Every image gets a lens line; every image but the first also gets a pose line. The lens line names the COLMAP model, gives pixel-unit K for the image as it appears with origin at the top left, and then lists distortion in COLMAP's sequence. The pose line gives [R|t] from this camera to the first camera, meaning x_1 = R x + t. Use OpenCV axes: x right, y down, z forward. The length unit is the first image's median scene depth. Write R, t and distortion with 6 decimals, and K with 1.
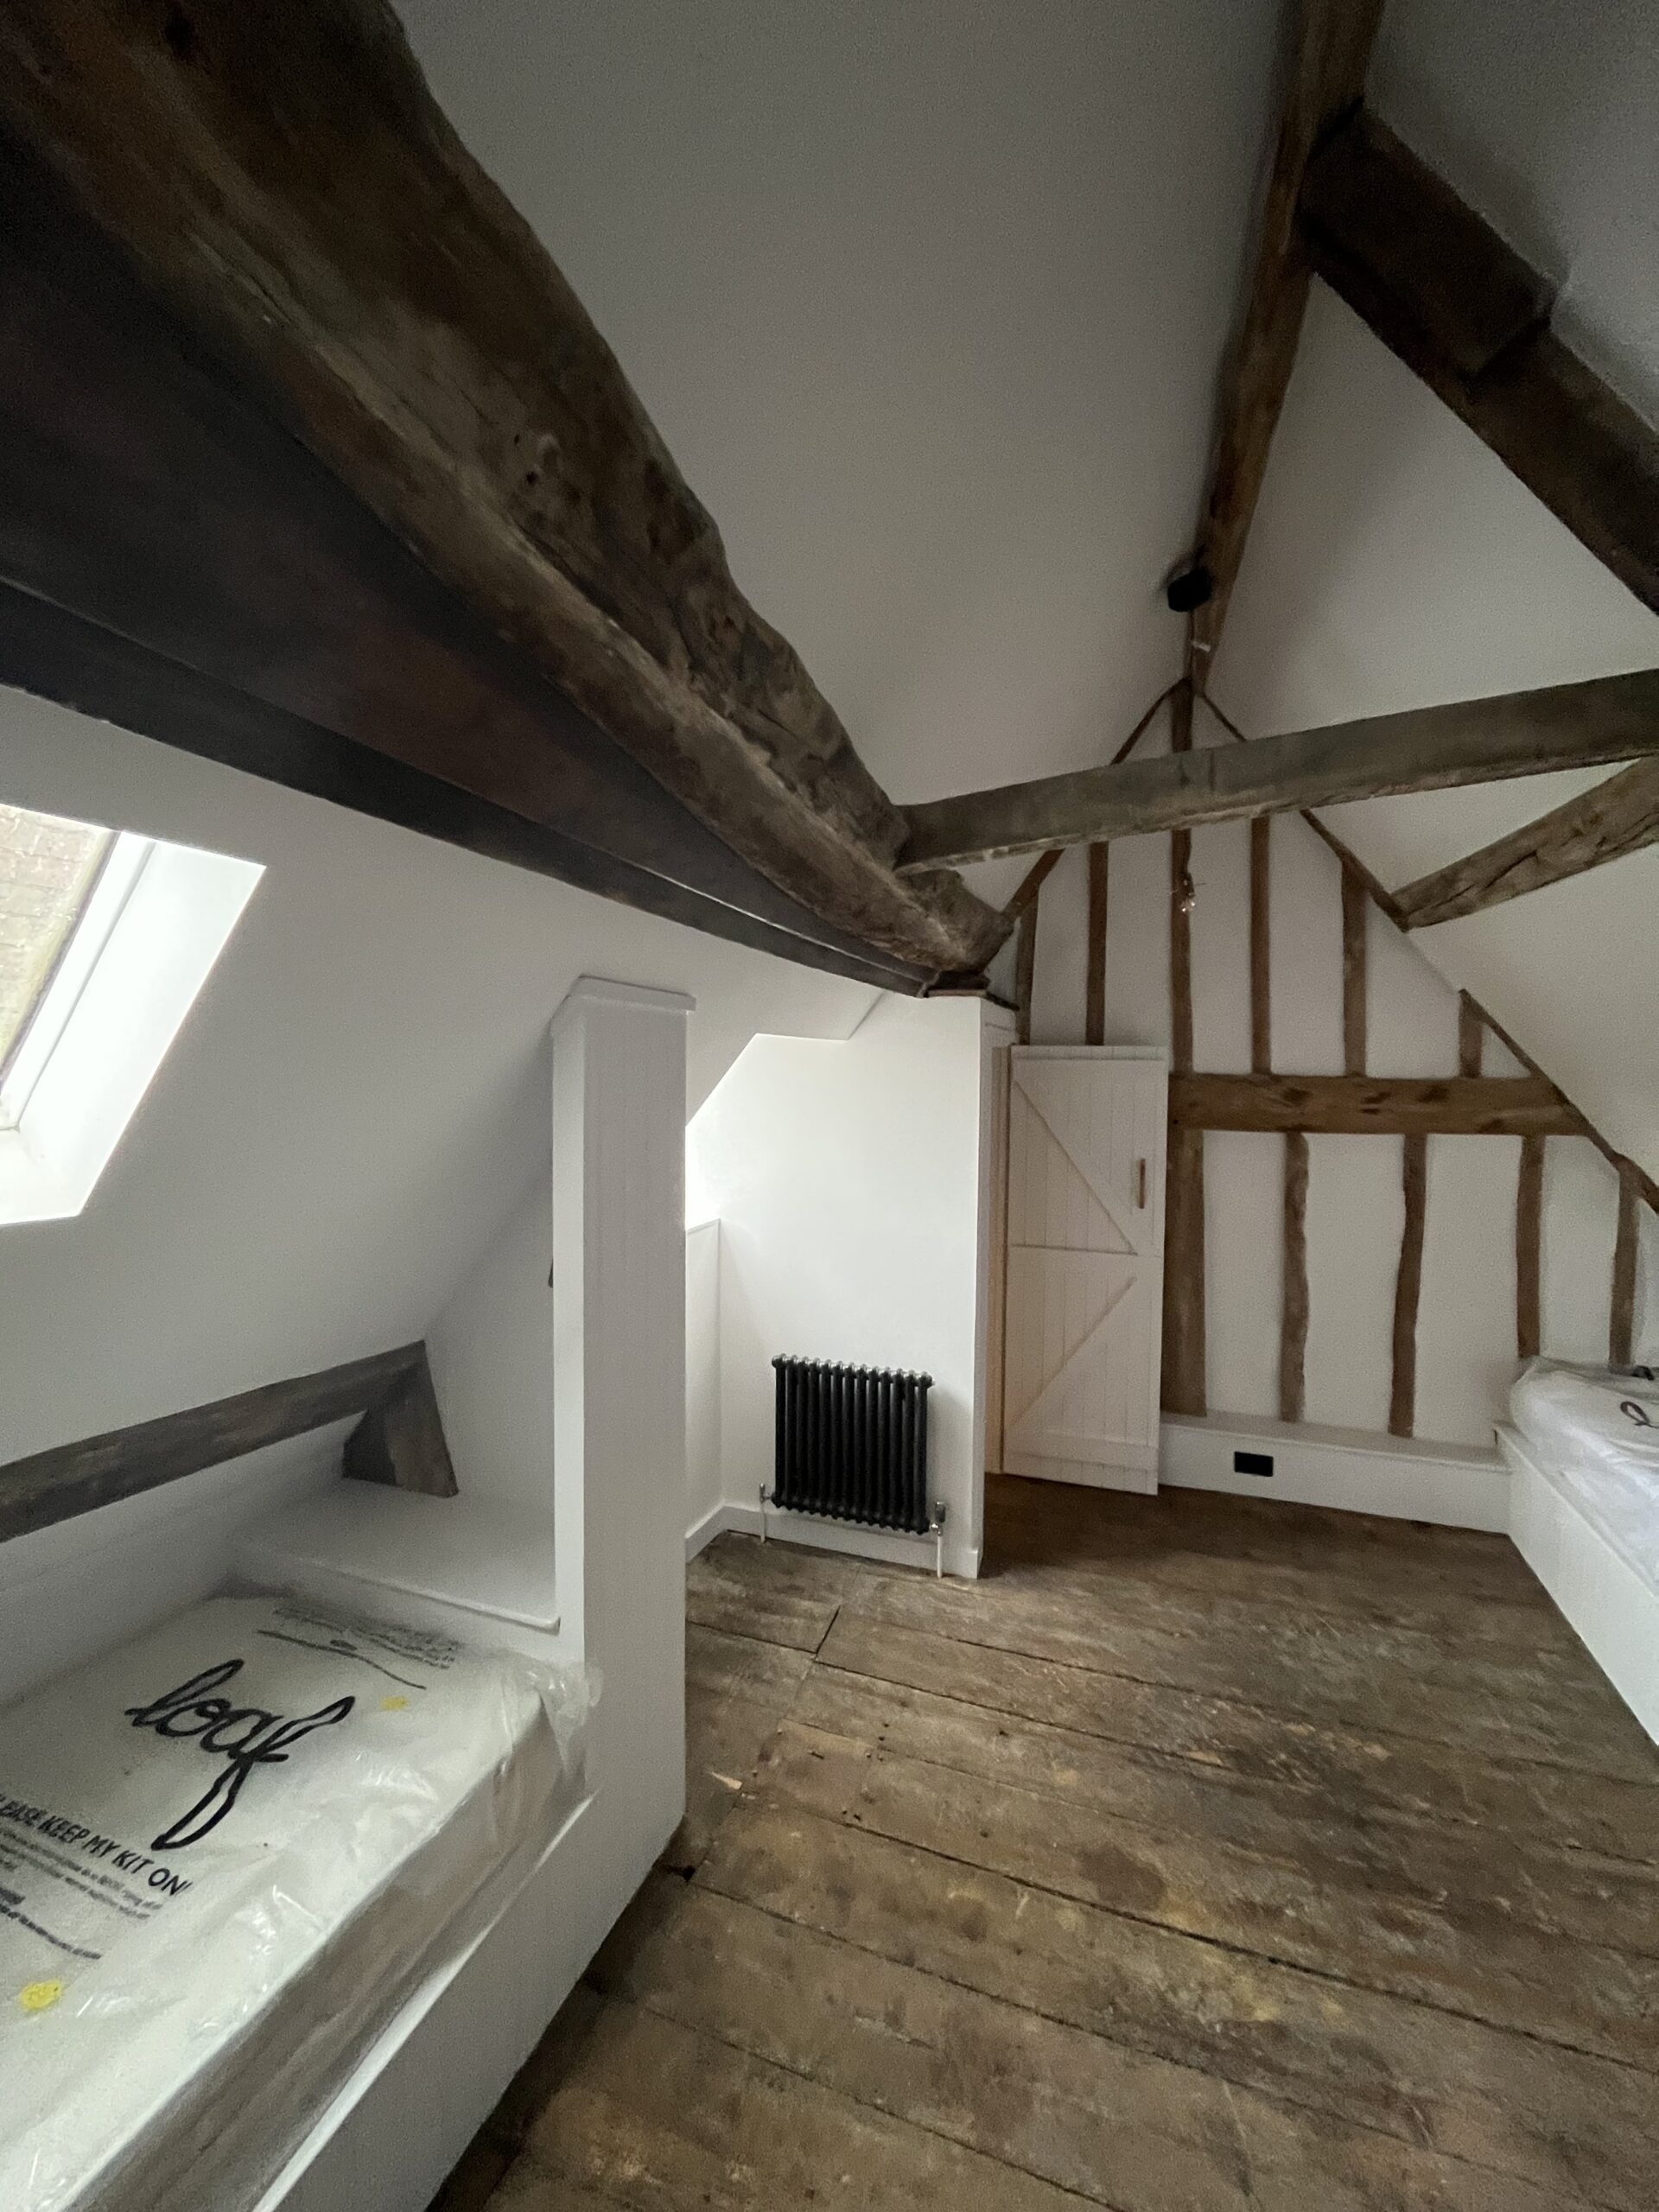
lens RADIAL K [[900.9, 0, 830.7], [0, 900.9, 1105.5], [0, 0, 1]] dist [-0.004432, 0.000377]
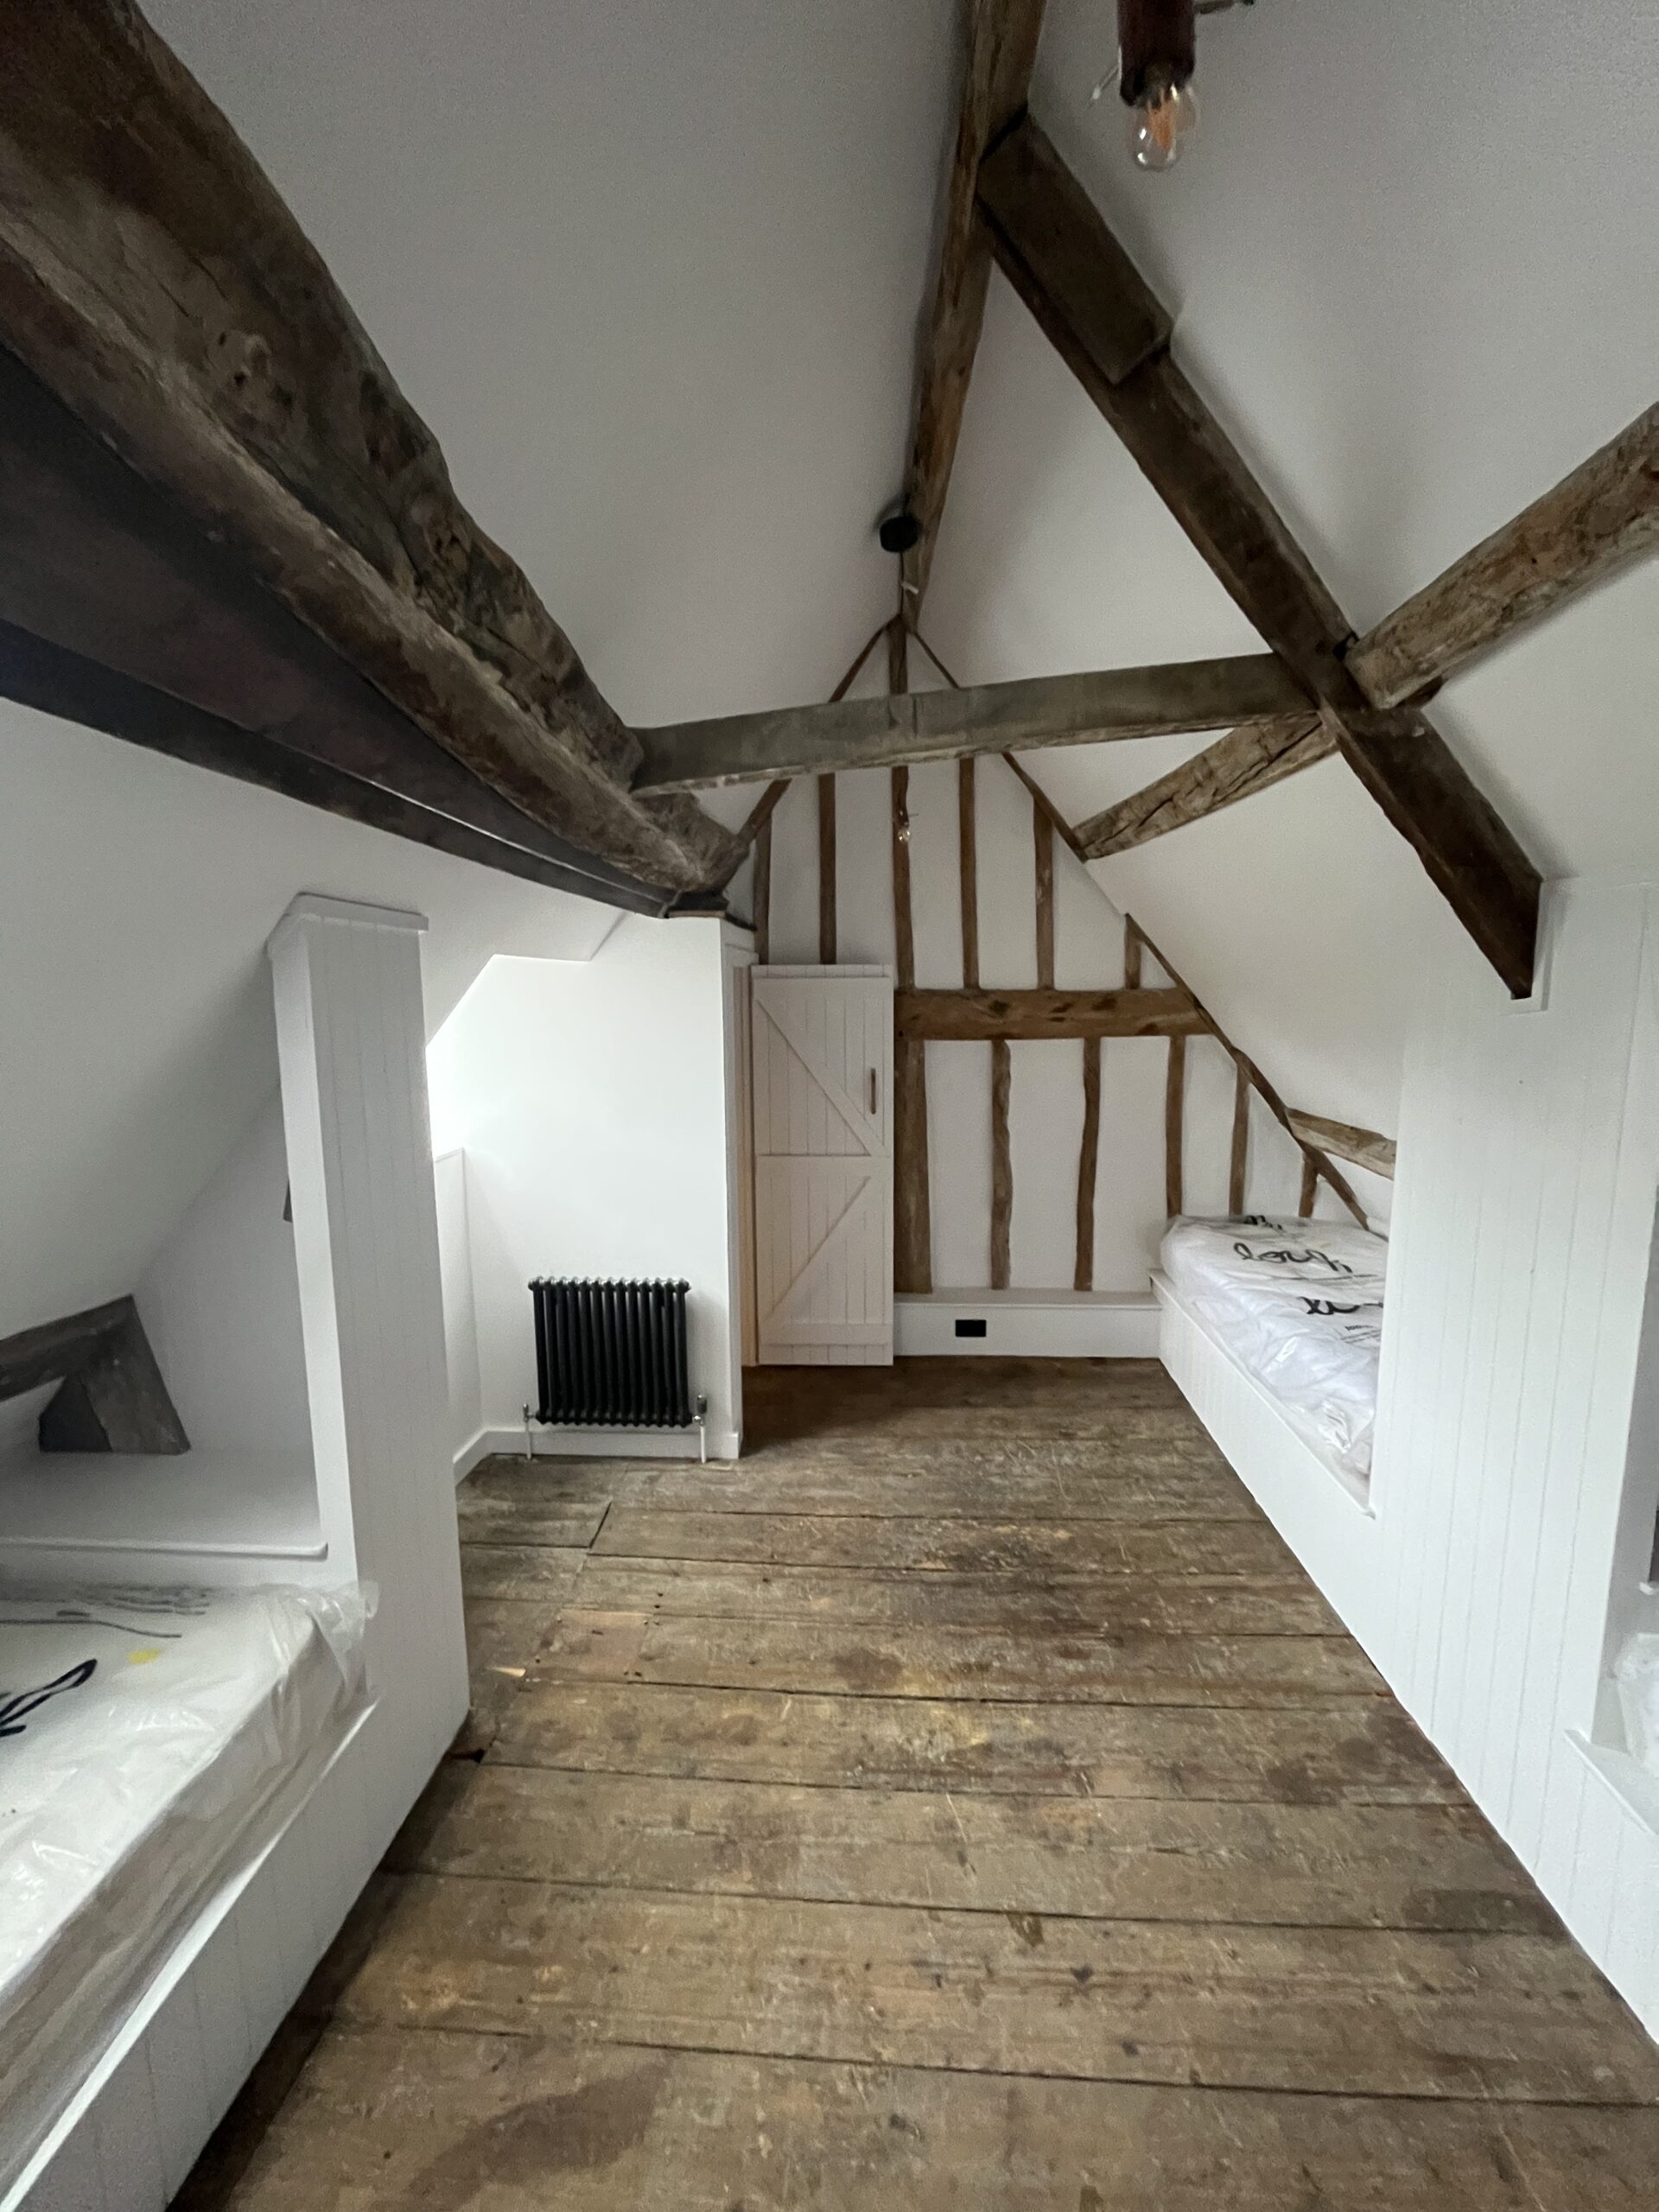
lens RADIAL K [[900.9, 0, 832.9], [0, 900.9, 1106.1], [0, 0, 1]] dist [-0.004432, 0.000377]
pose [[0.960006, -0.052468, 0.275020, -0.009198], [0.028600, 0.995523, 0.090090, 0.009145], [-0.278515, -0.078622, 0.957208, -0.074440]]
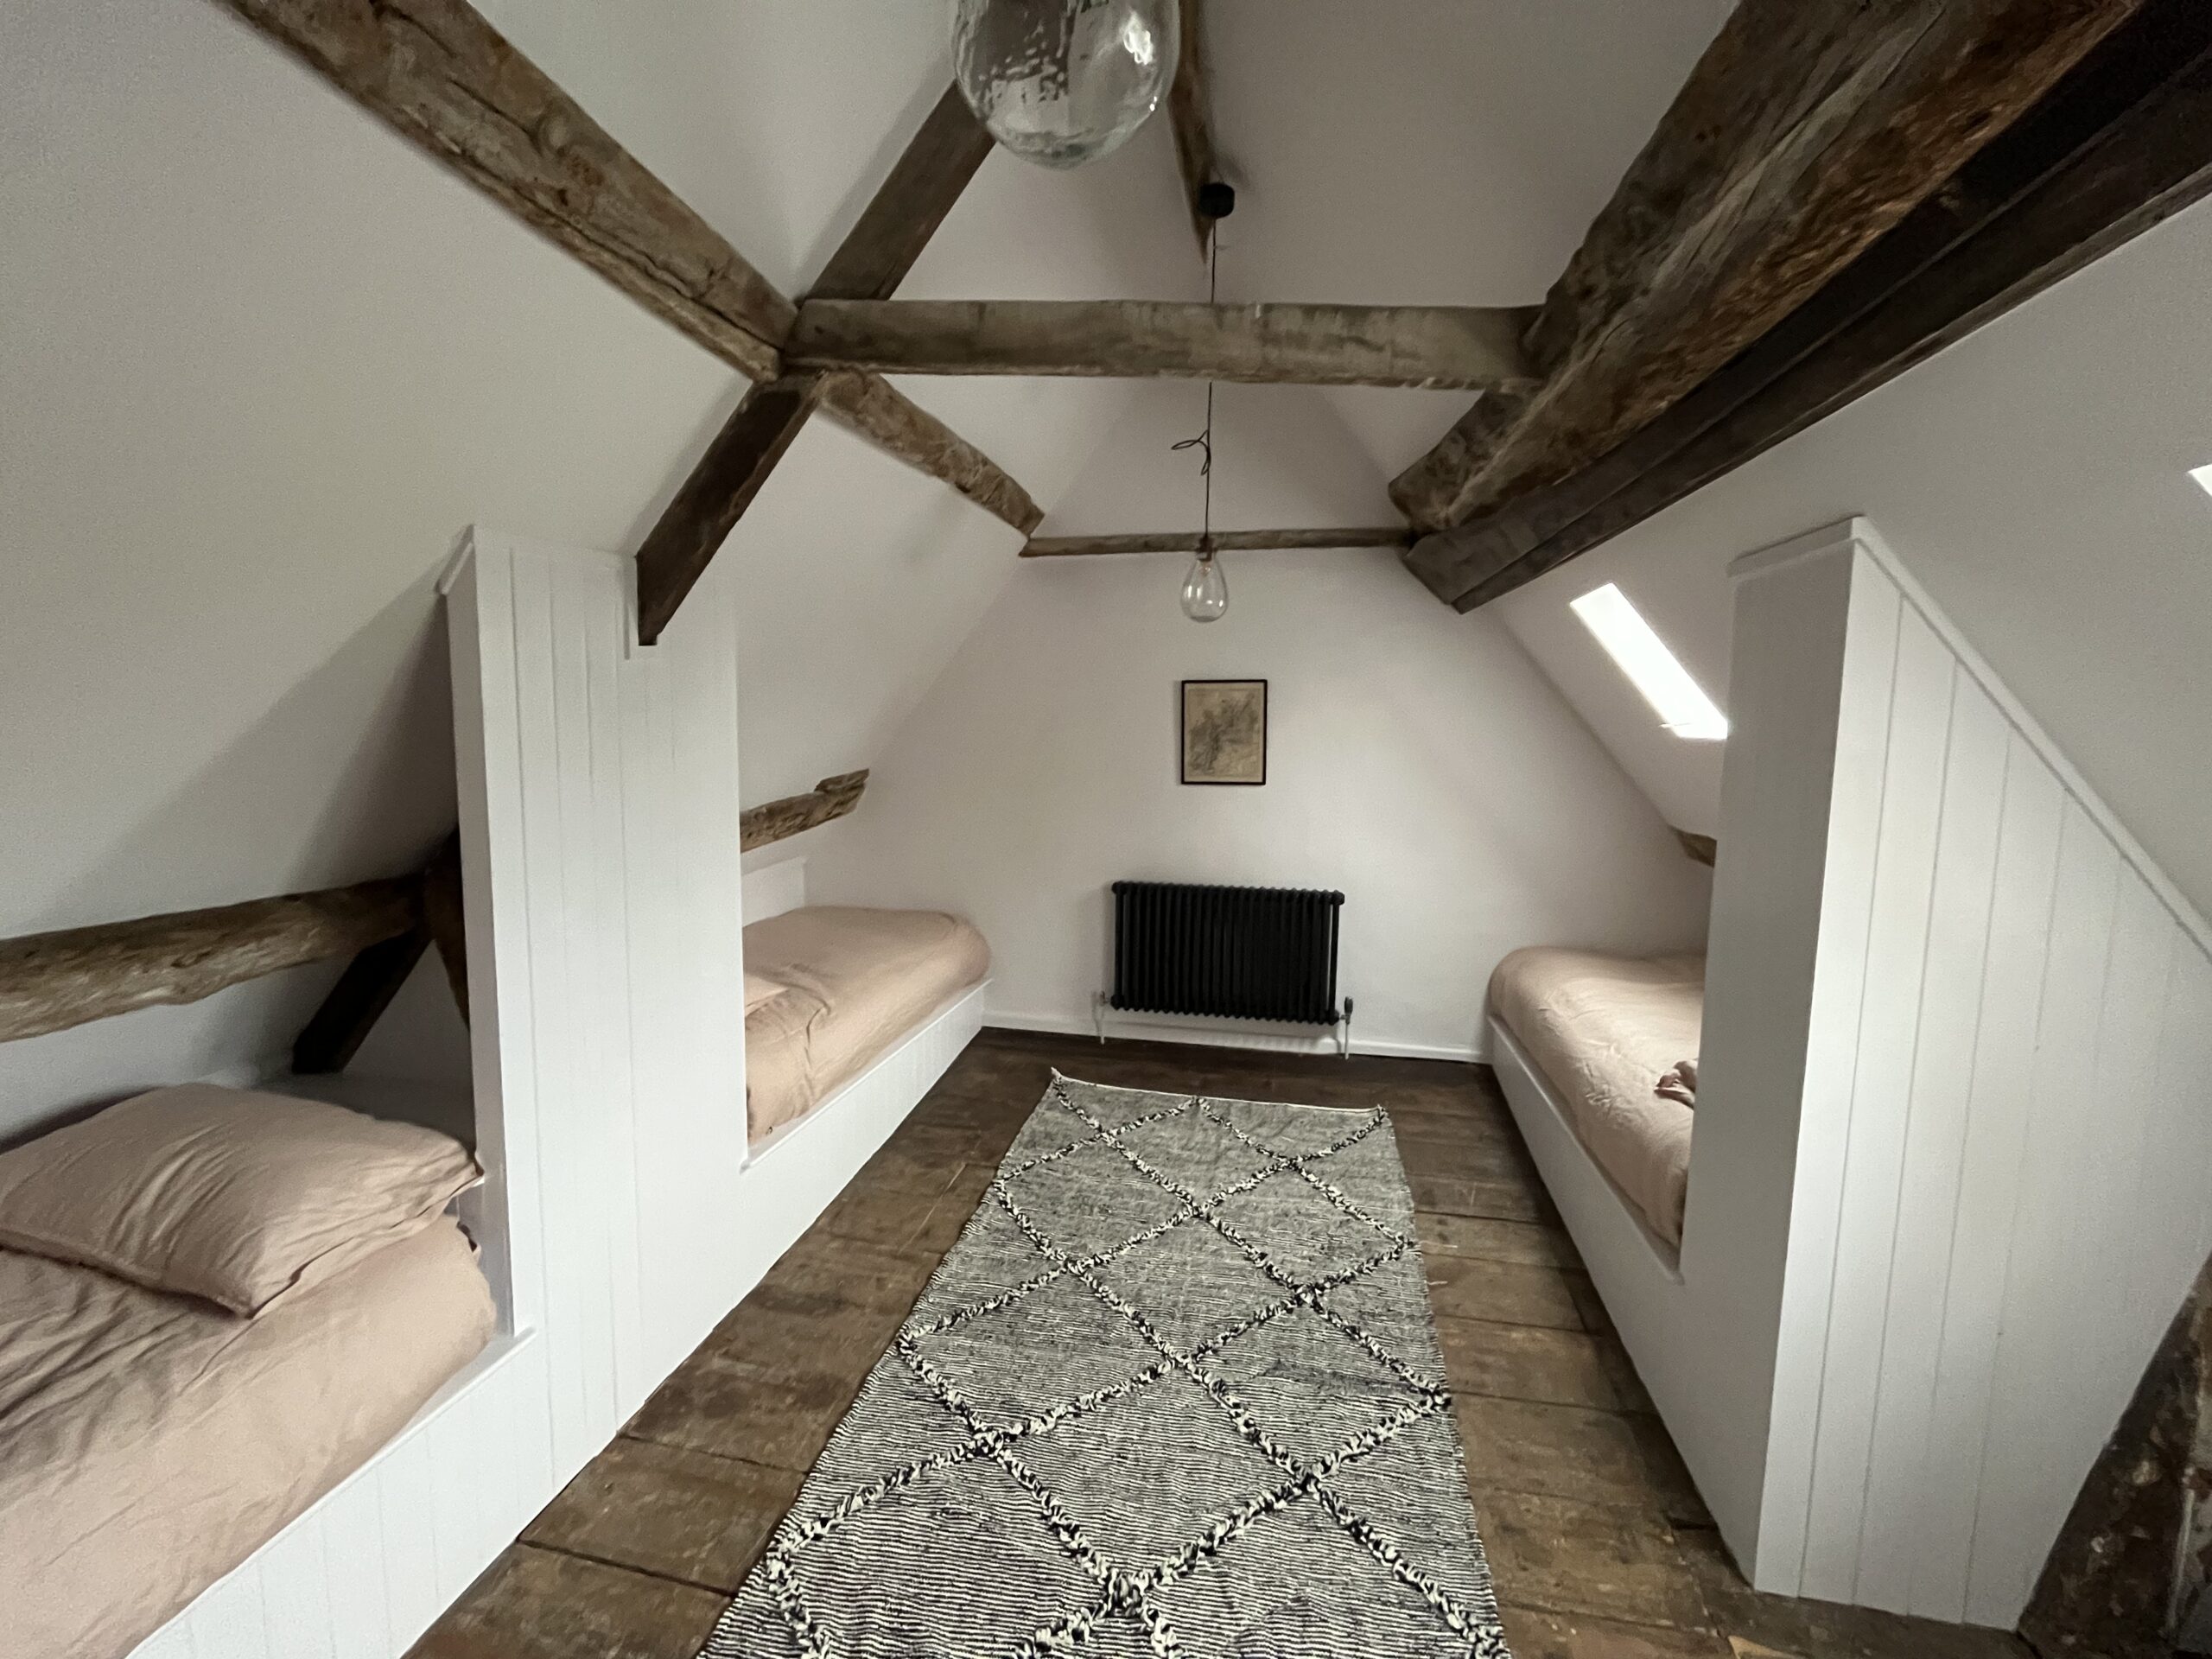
lens RADIAL K [[900.9, 0, 1104.7], [0, 900.9, 829.8], [0, 0, 1]] dist [-0.004432, 0.000377]
pose [[-0.990222, -0.011723, -0.139009, 0.591160], [-0.032804, 0.988088, 0.150352, 0.040046], [0.135591, 0.153441, -0.978811, 1.828972]]
